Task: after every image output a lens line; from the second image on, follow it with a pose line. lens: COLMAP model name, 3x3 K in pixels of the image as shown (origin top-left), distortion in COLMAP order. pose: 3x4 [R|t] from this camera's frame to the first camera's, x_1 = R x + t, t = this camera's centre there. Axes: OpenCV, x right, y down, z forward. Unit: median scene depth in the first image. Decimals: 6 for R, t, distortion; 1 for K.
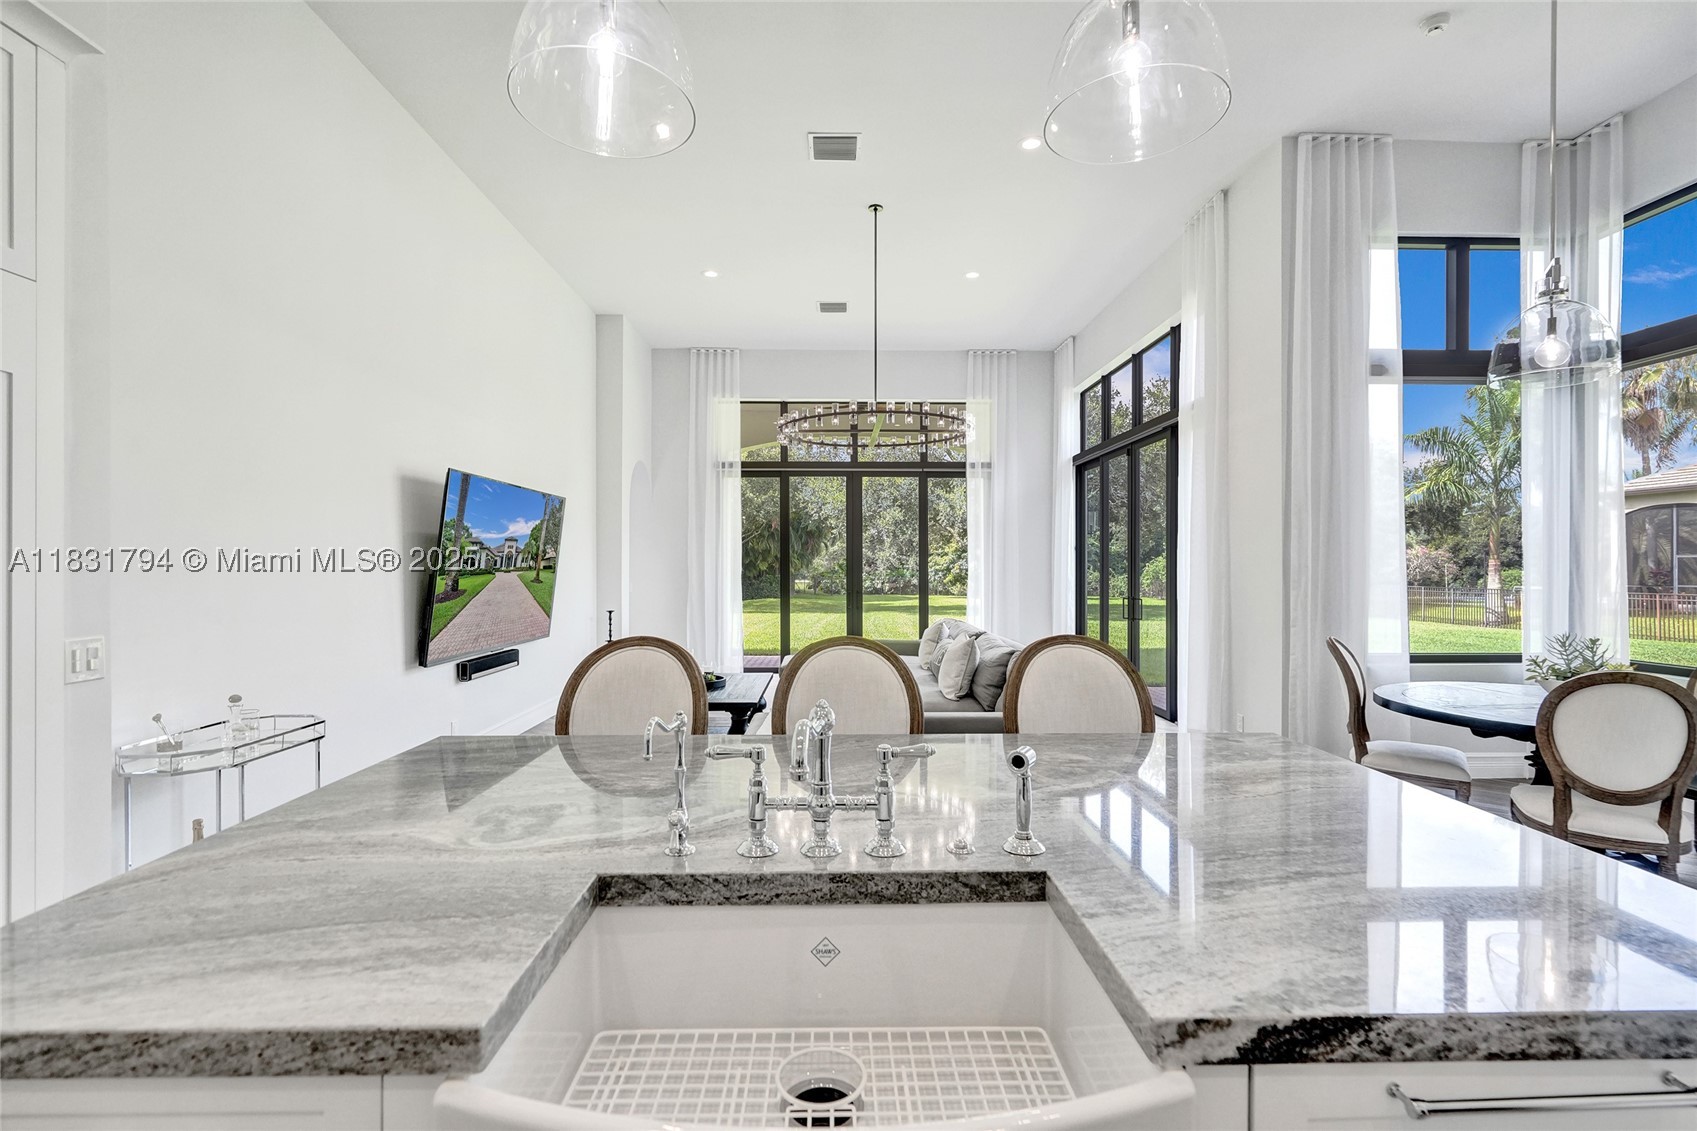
lens RADIAL K [[796.1, 0, 831.5], [0, 796.1, 573.1], [0, 0, 1]] dist [-0.028377, 0.000565]
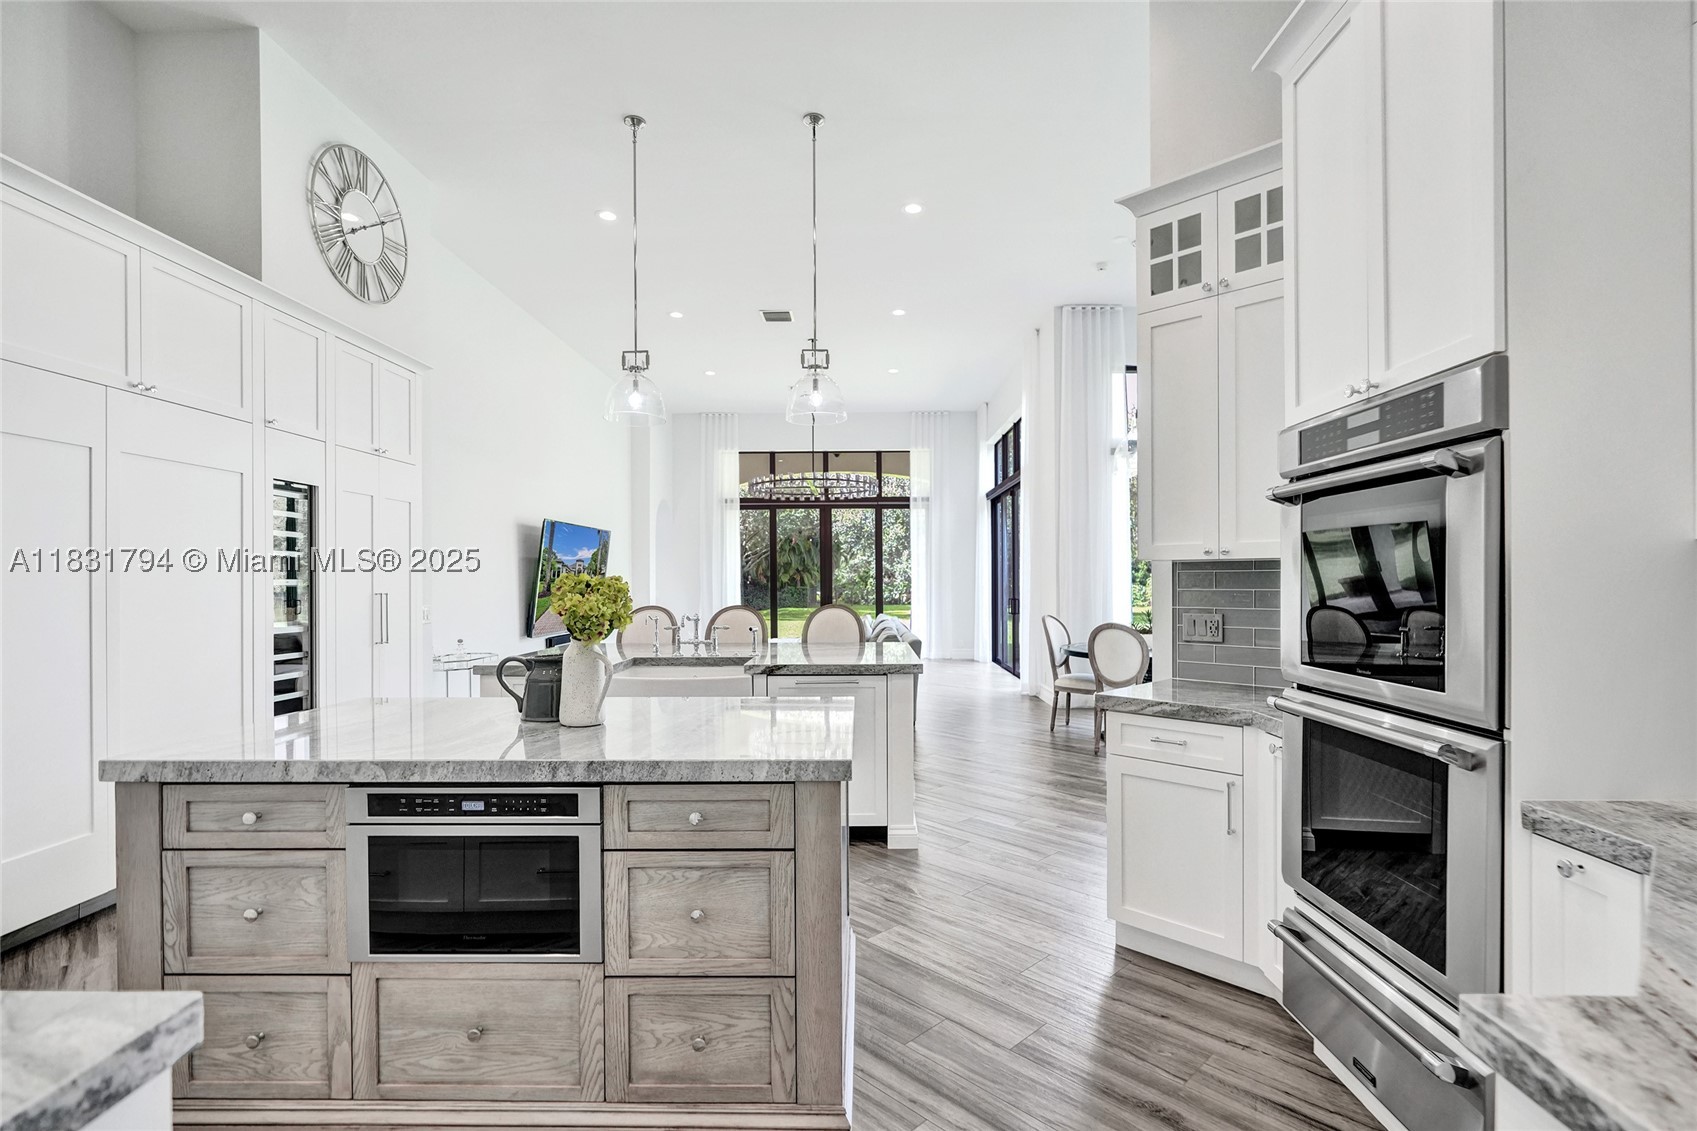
lens RADIAL K [[796.1, 0, 831.5], [0, 796.1, 573.1], [0, 0, 1]] dist [-0.028377, 0.000565]
pose [[0.999211, -0.006431, -0.039204, 0.090524], [0.005836, 0.999866, -0.015271, 0.005263], [0.039297, 0.015030, 0.999115, -0.312665]]
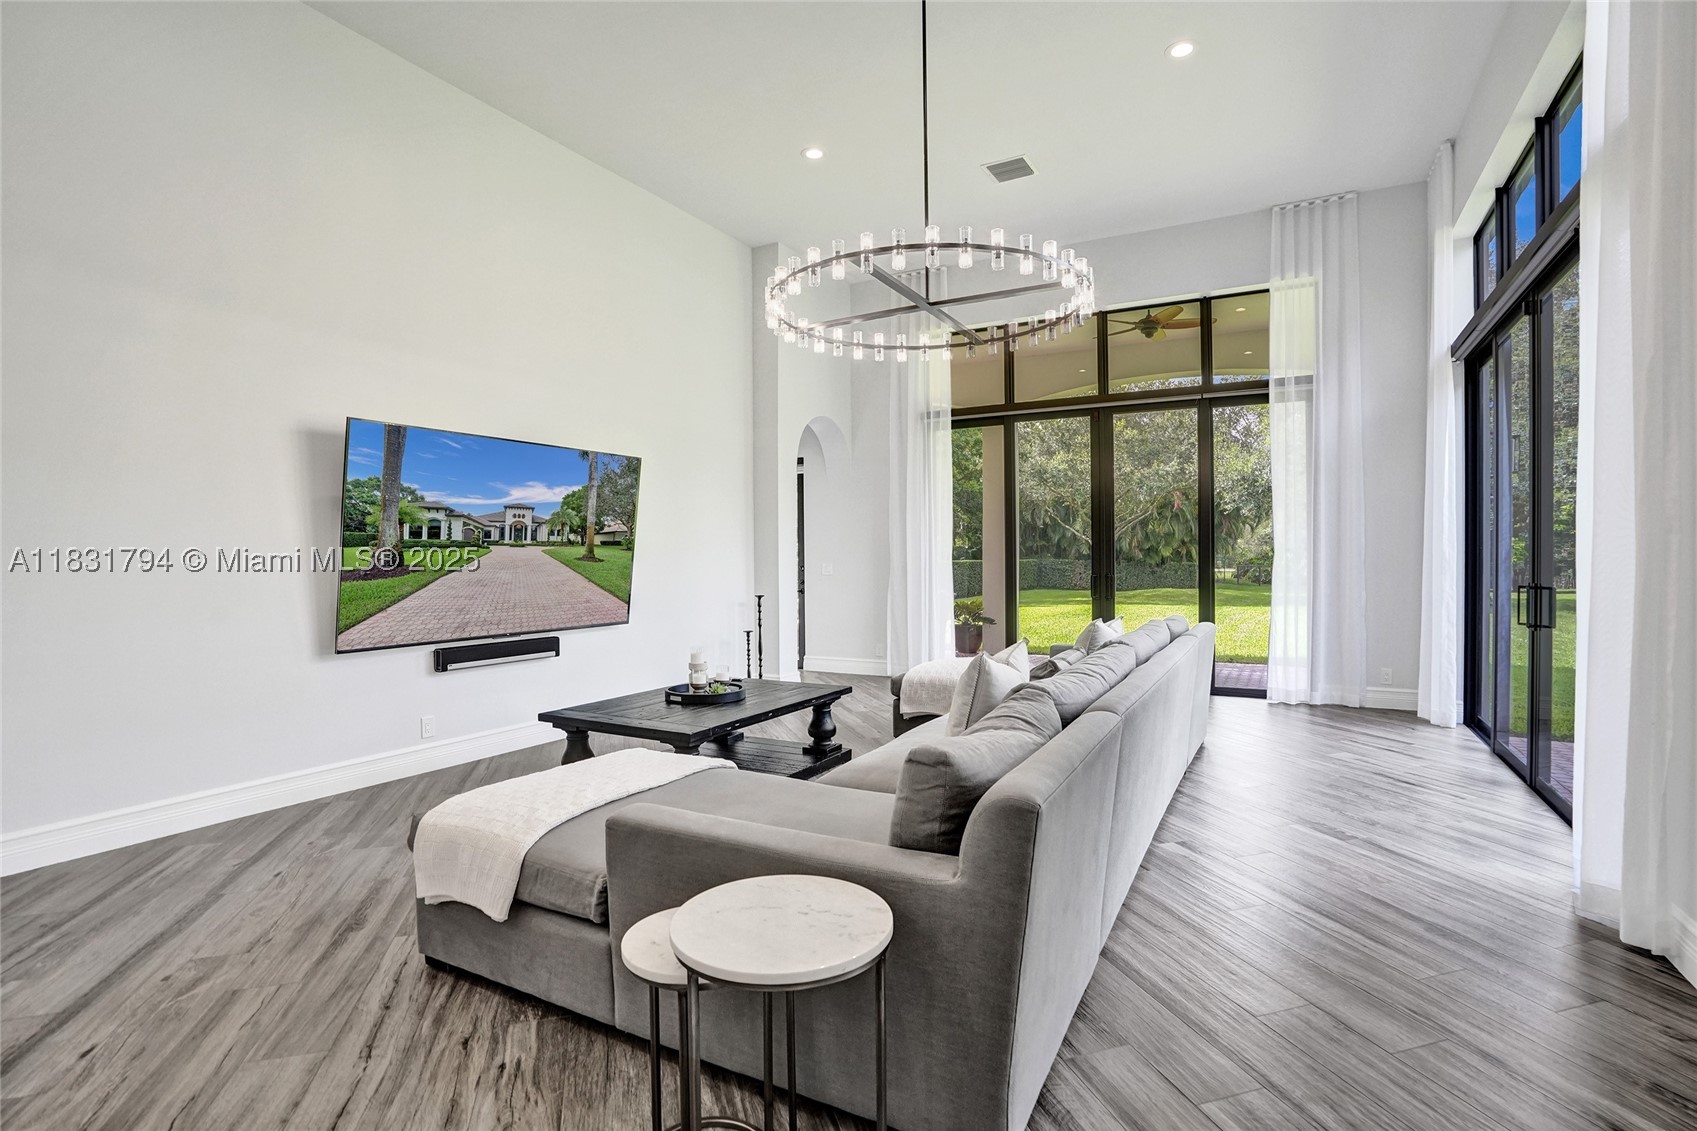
lens RADIAL K [[805.8, 0, 860.0], [0, 805.8, 564.2], [0, 0, 1]] dist [-0.039787, 0.001304]
pose [[0.883020, -0.005144, -0.469308, 0.177324], [0.004616, 0.999987, -0.002276, 0.012460], [0.469314, -0.000157, 0.883032, 0.267949]]
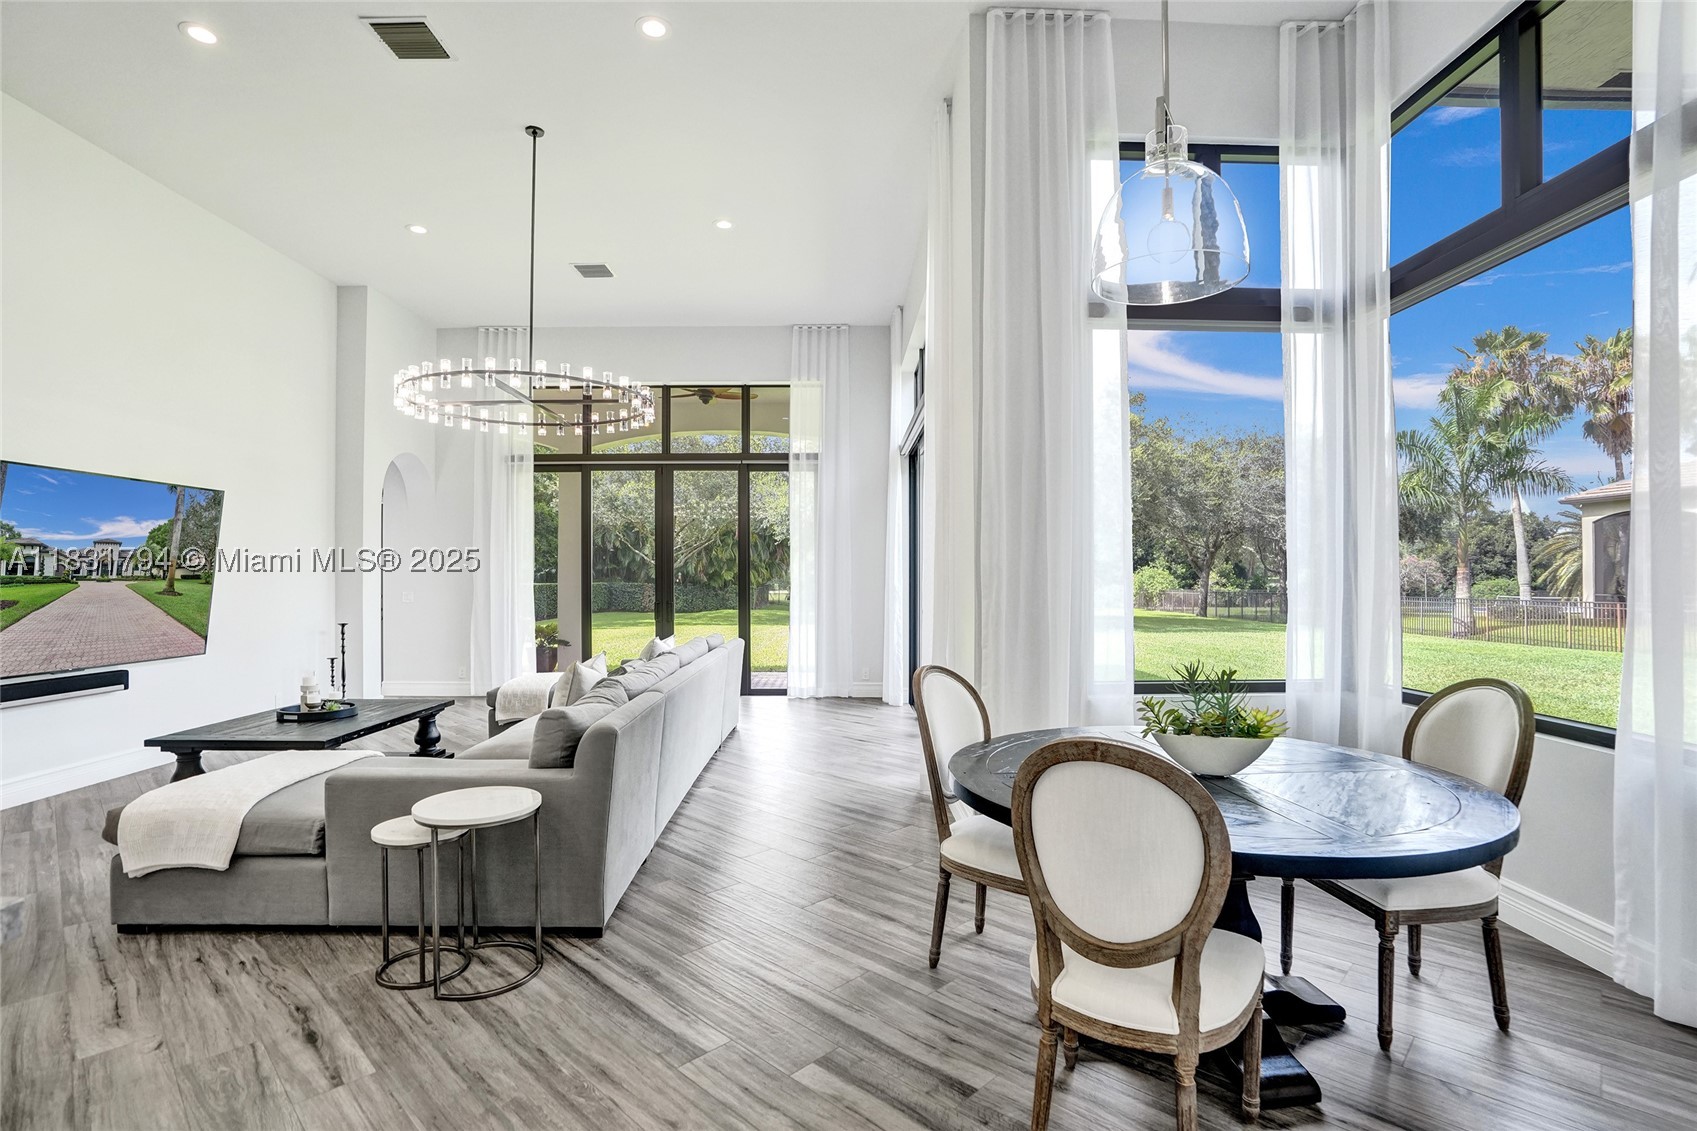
lens RADIAL K [[825.8, 0, 853.5], [0, 825.8, 582.6], [0, 0, 1]] dist [-0.093695, 0.036714]
pose [[0.999776, -0.003293, 0.020921, 0.219271], [0.003352, 0.999990, -0.002810, 0.003745], [-0.020912, 0.002880, 0.999777, 0.105721]]
